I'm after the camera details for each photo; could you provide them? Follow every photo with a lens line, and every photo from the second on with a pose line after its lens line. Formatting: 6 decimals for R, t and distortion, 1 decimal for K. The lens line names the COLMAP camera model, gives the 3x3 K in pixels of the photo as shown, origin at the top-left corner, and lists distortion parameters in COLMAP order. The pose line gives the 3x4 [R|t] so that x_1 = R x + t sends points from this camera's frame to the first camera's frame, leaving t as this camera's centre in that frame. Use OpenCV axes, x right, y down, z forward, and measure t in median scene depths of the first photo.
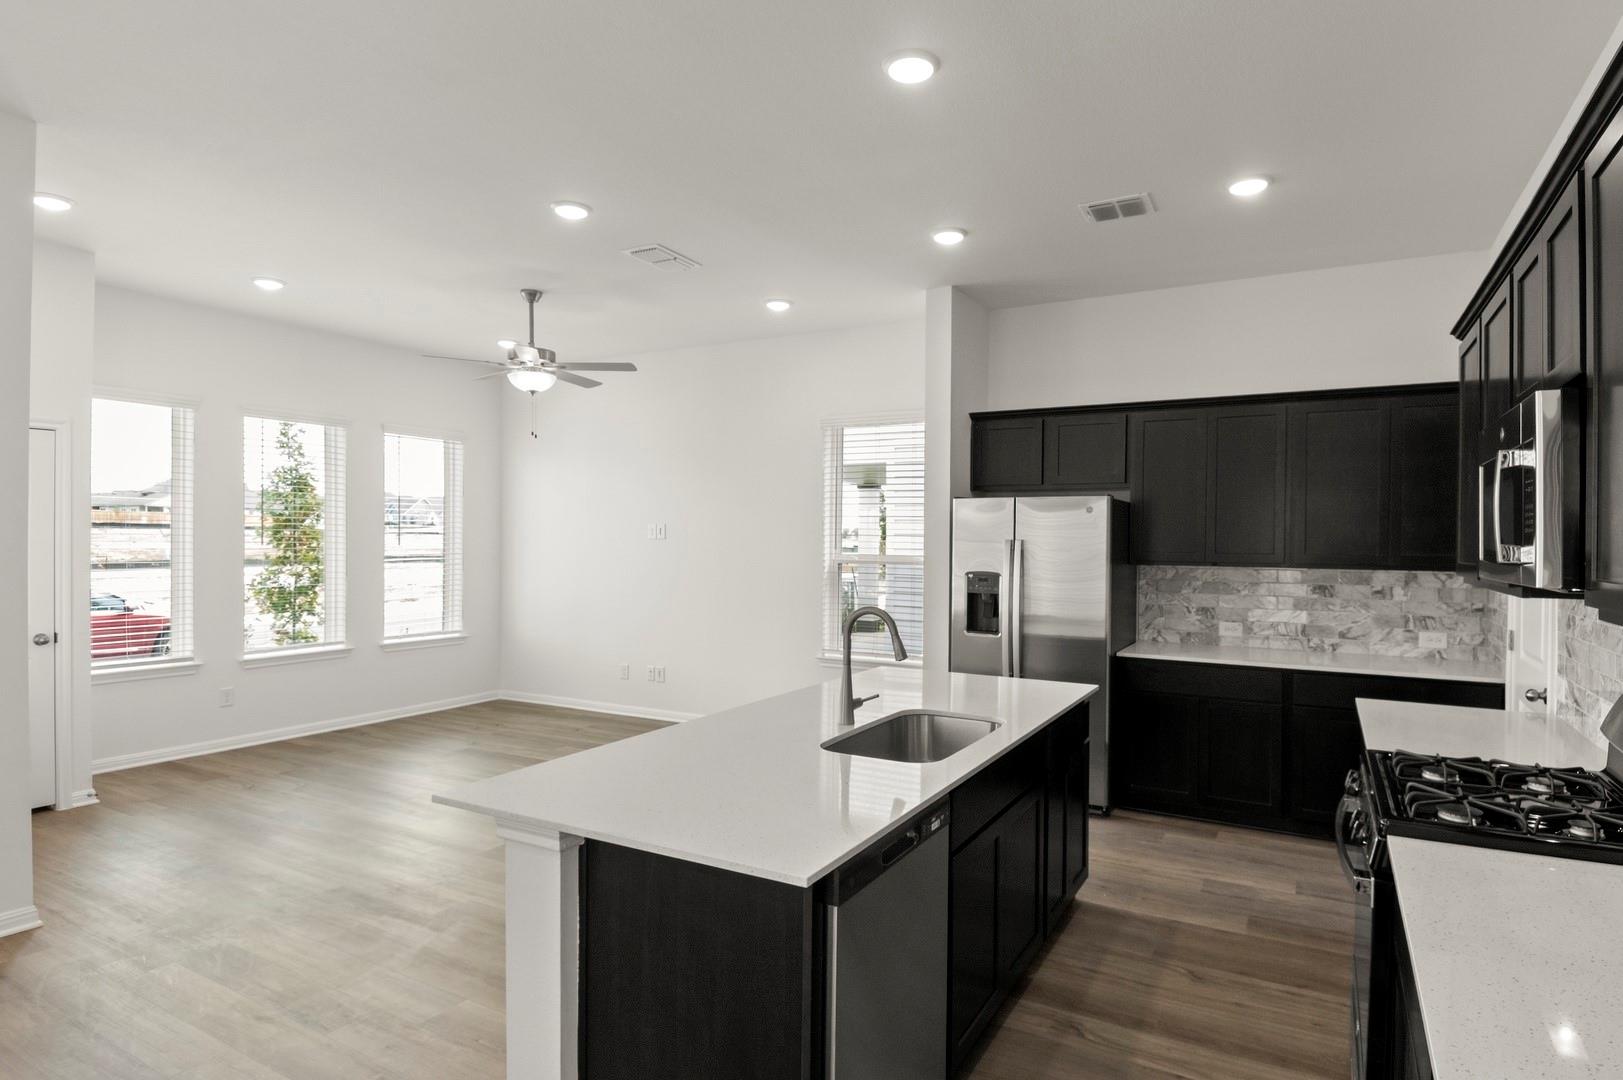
lens RADIAL K [[881.6, 0, 839.7], [0, 881.6, 542.4], [0, 0, 1]] dist [0.037240, -0.036680]
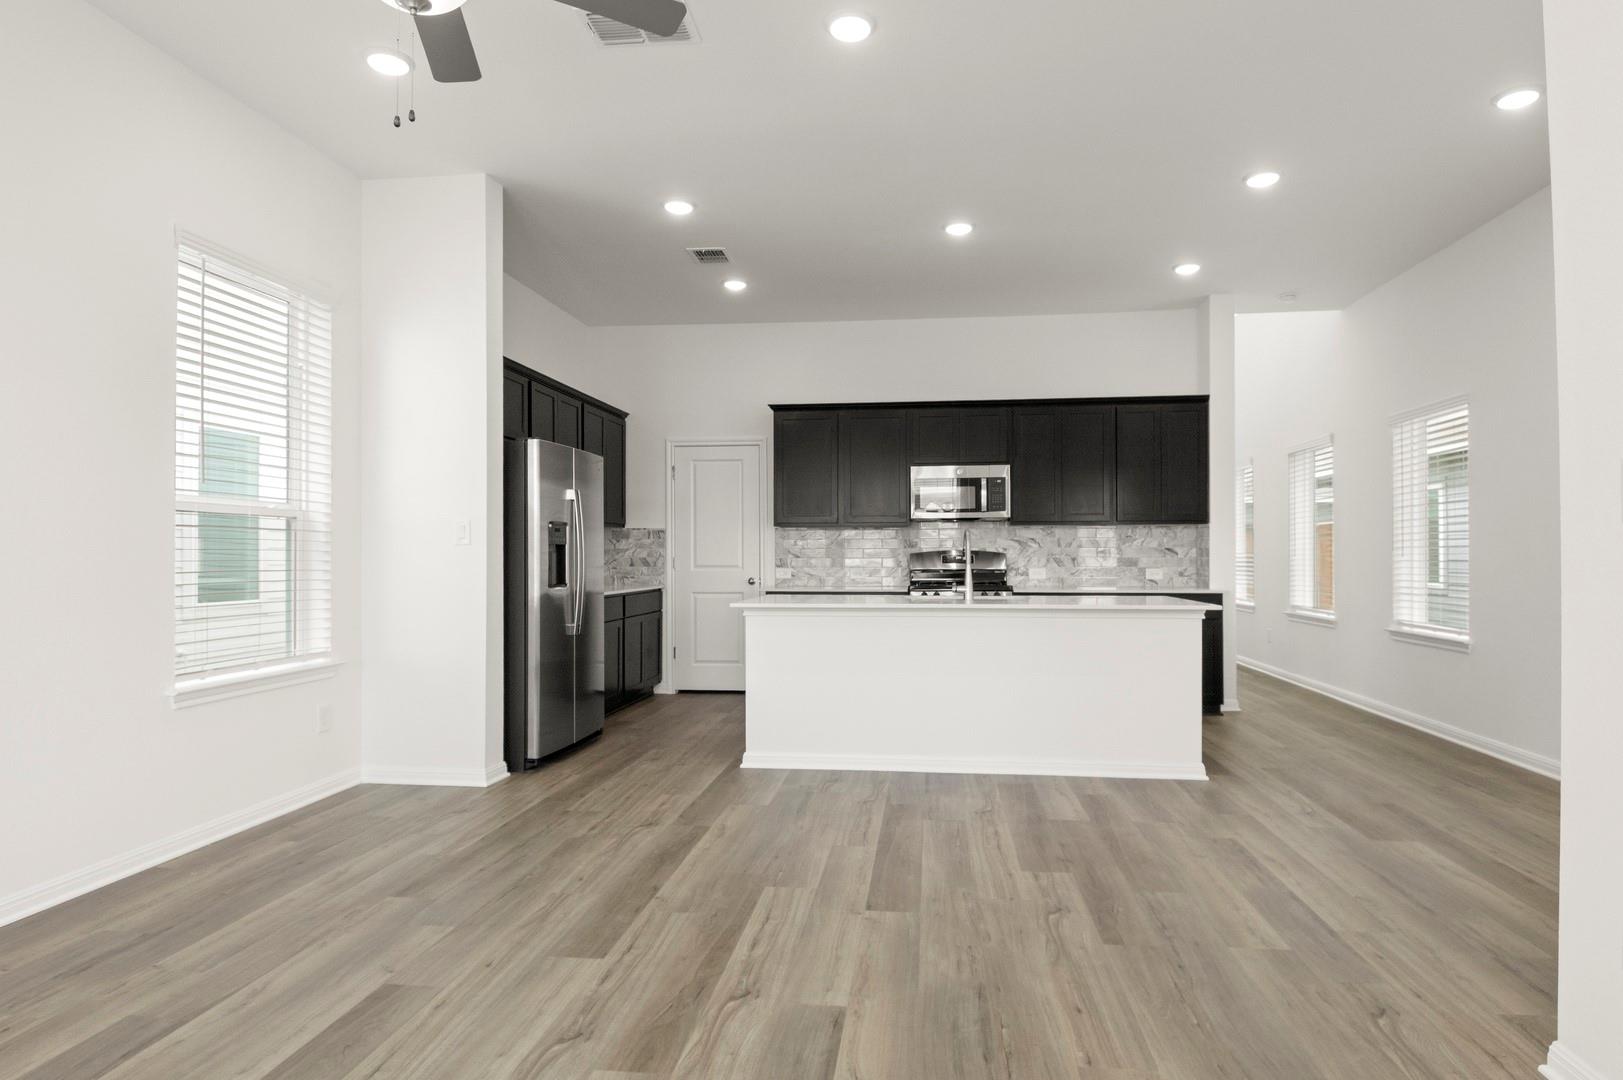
lens RADIAL K [[881.6, 0, 839.7], [0, 881.6, 542.4], [0, 0, 1]] dist [0.037240, -0.036680]
pose [[-0.385415, 0.004970, 0.922730, -0.844415], [0.002530, 0.999987, -0.004329, 0.061652], [-0.922740, 0.000666, -0.385422, 1.110426]]
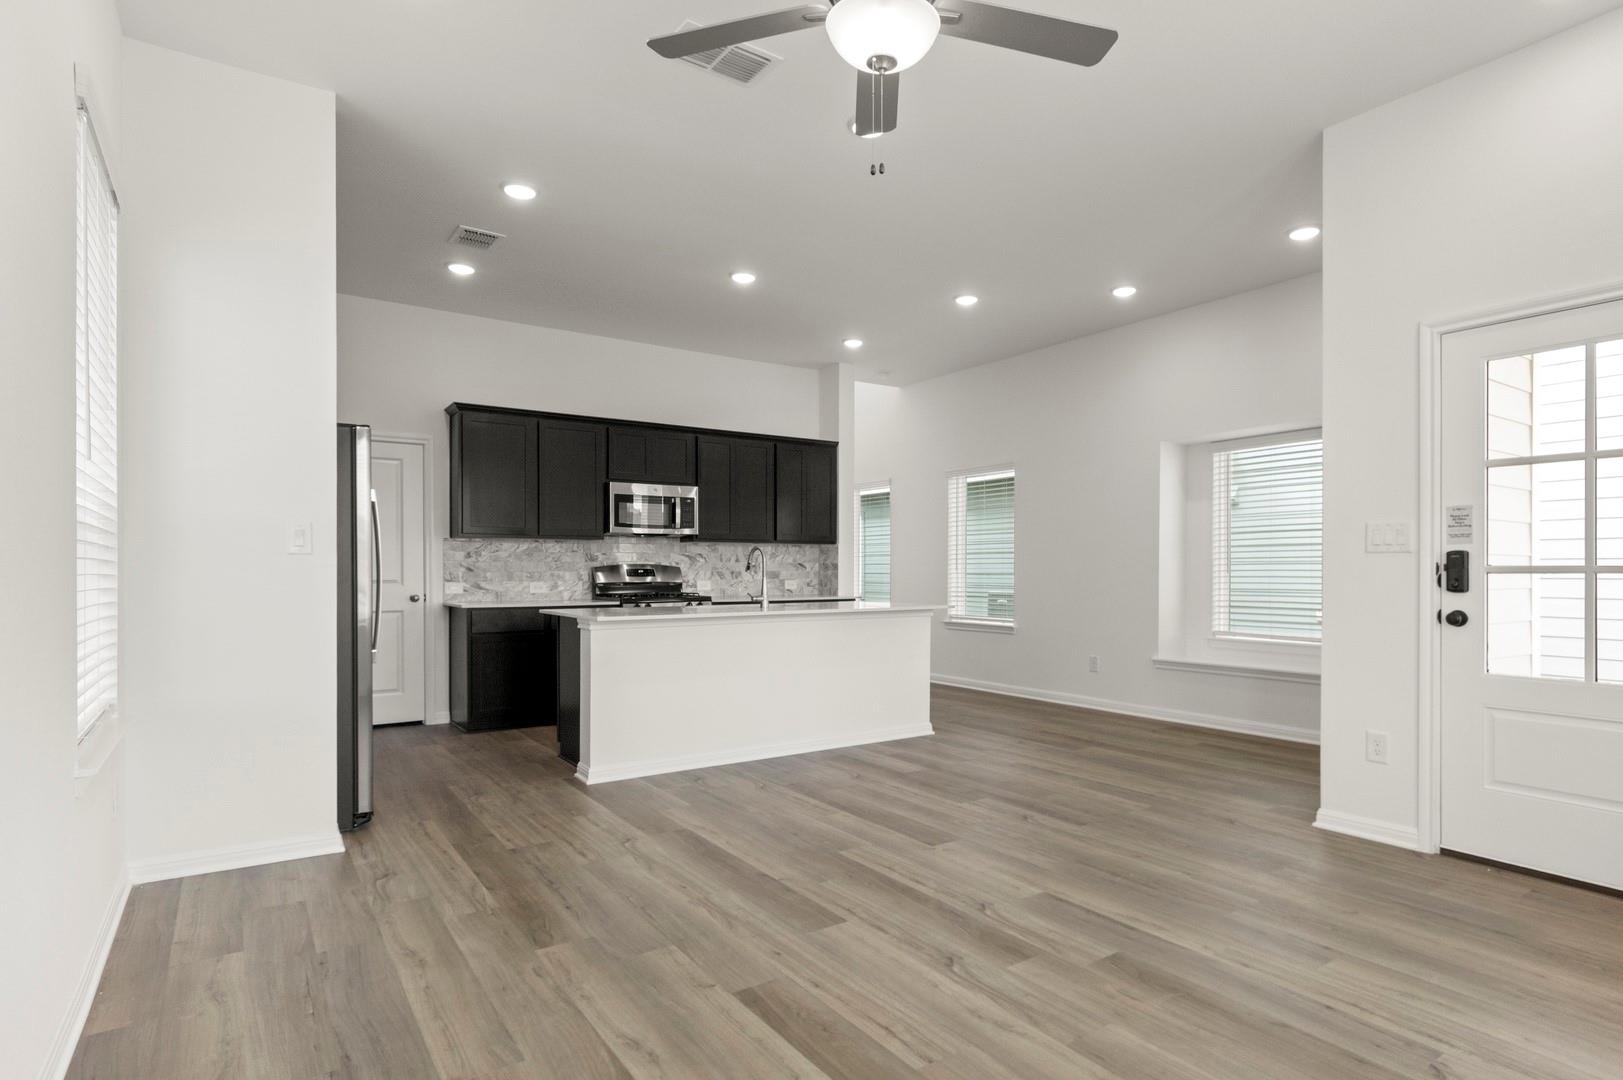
lens RADIAL K [[862.0, 0, 850.6], [0, 862.0, 574.6], [0, 0, 1]] dist [0.002997, 0.000211]
pose [[-0.900358, -0.011559, 0.434997, -0.569842], [-0.005816, 0.999877, 0.014532, 0.062875], [-0.435112, 0.010554, -0.900315, 1.538194]]
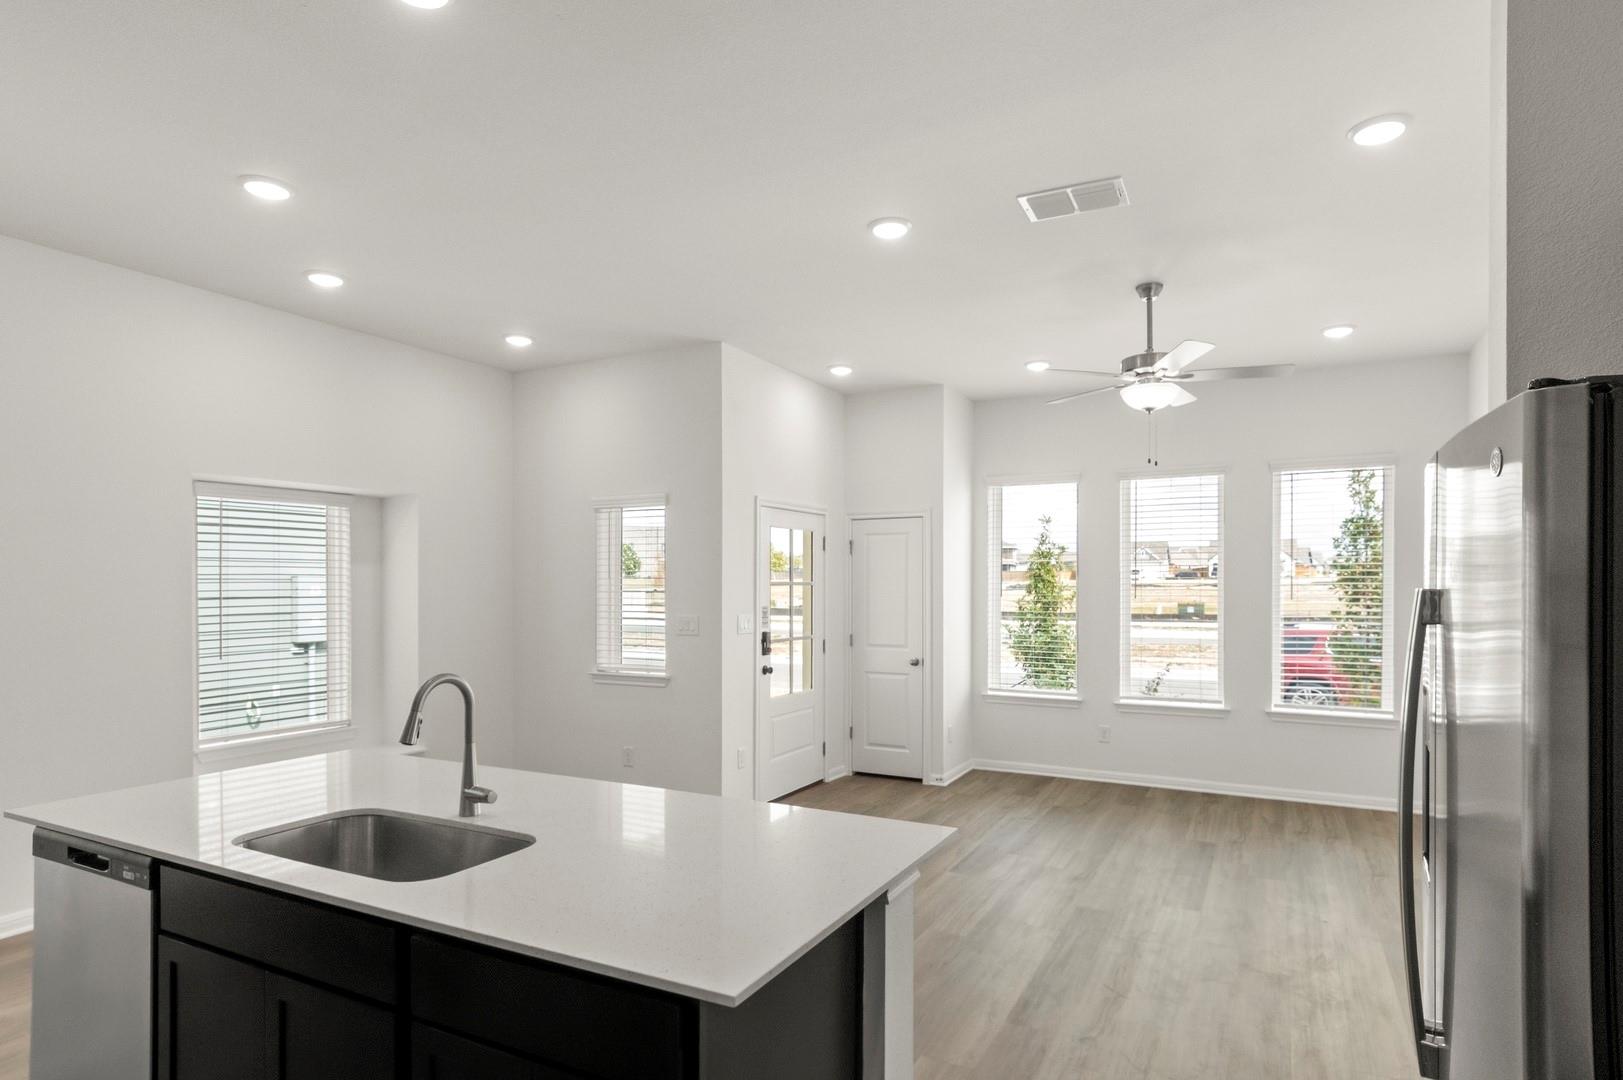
lens RADIAL K [[873.0, 0, 838.1], [0, 873.0, 585.6], [0, 0, 1]] dist [0.000928, -0.001114]
pose [[0.034304, -0.008171, -0.999378, 0.497803], [-0.005277, 0.999951, -0.008357, -0.002385], [0.999398, 0.005560, 0.034259, 0.782528]]
